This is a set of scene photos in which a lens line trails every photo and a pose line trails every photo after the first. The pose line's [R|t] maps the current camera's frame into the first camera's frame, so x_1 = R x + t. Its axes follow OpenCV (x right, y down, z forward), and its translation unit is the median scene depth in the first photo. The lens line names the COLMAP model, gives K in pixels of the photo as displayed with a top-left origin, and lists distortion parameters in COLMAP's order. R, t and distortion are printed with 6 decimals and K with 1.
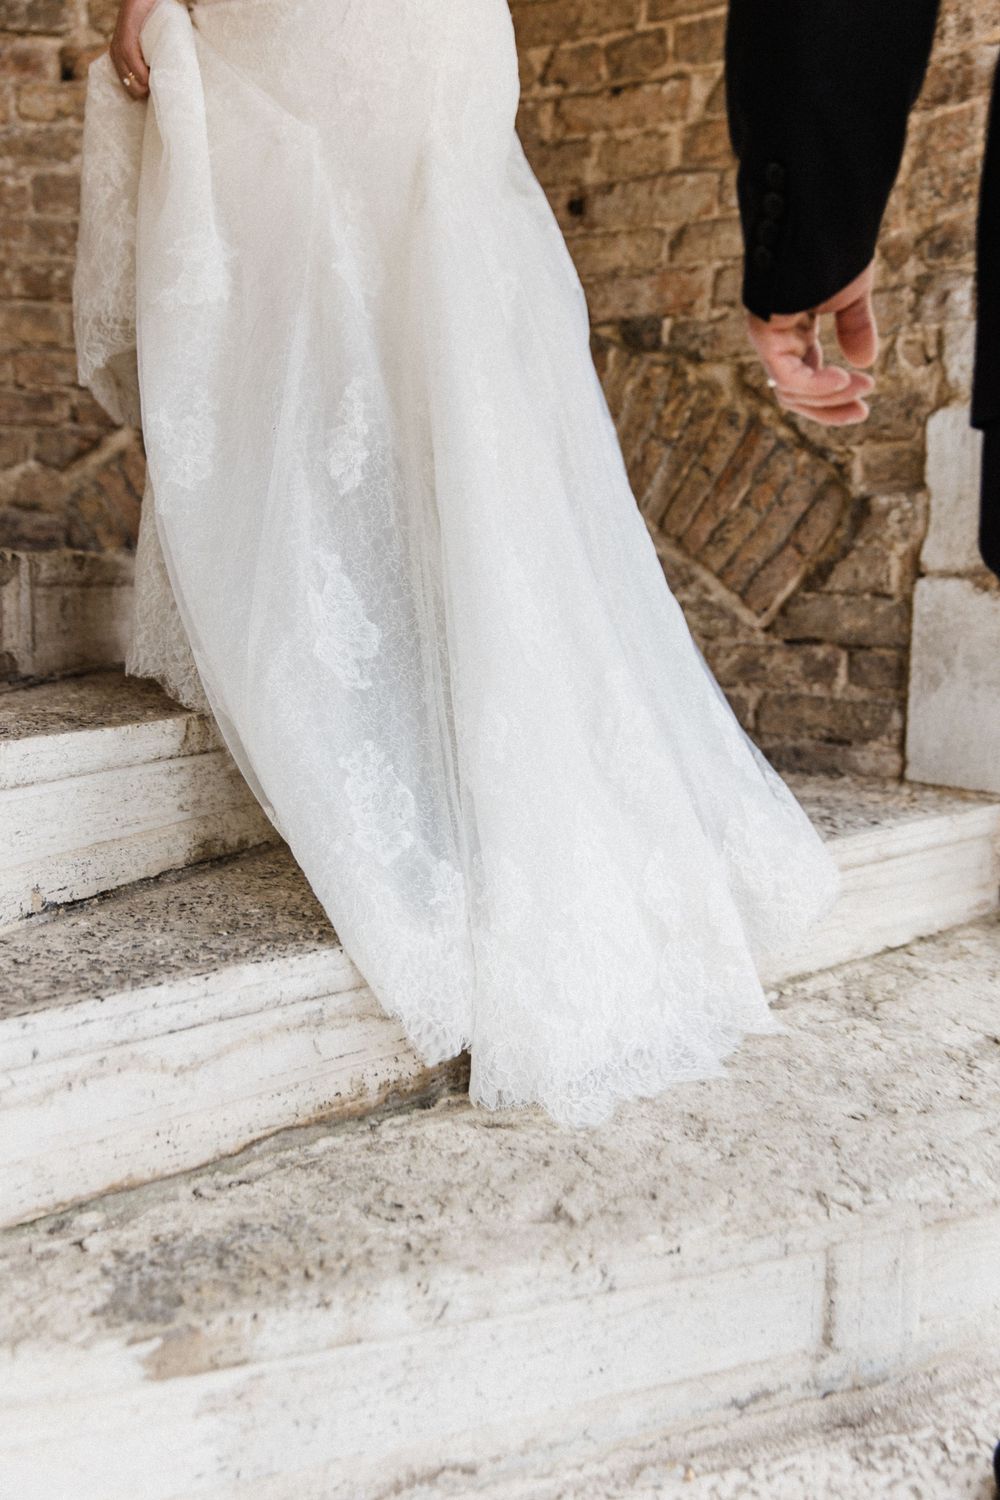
lens RADIAL K [[1378.5, 0, 500.0], [0, 1378.5, 750.0], [0, 0, 1]] dist [-0.008553, -0.006643]
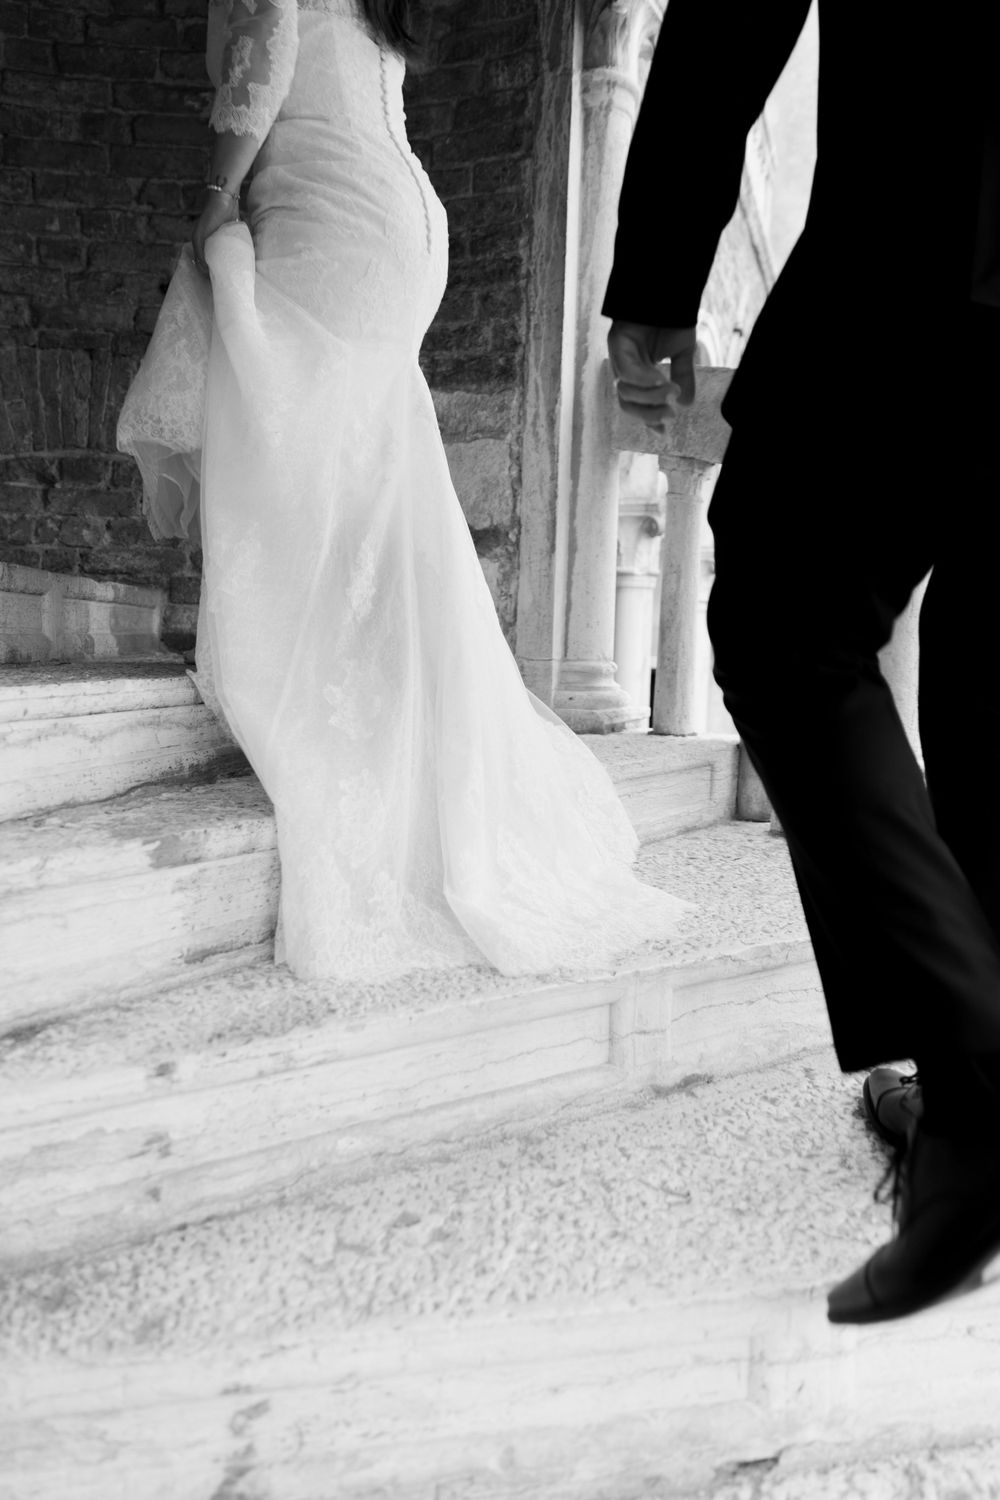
lens RADIAL K [[1023.1, 0, 496.5], [0, 1023.1, 735.7], [0, 0, 1]] dist [0.010318, -0.006286]
pose [[0.867362, -0.031302, 0.496693, -0.427775], [0.045086, 0.998858, -0.015783, 0.273610], [-0.495632, 0.036084, 0.867783, -0.296197]]
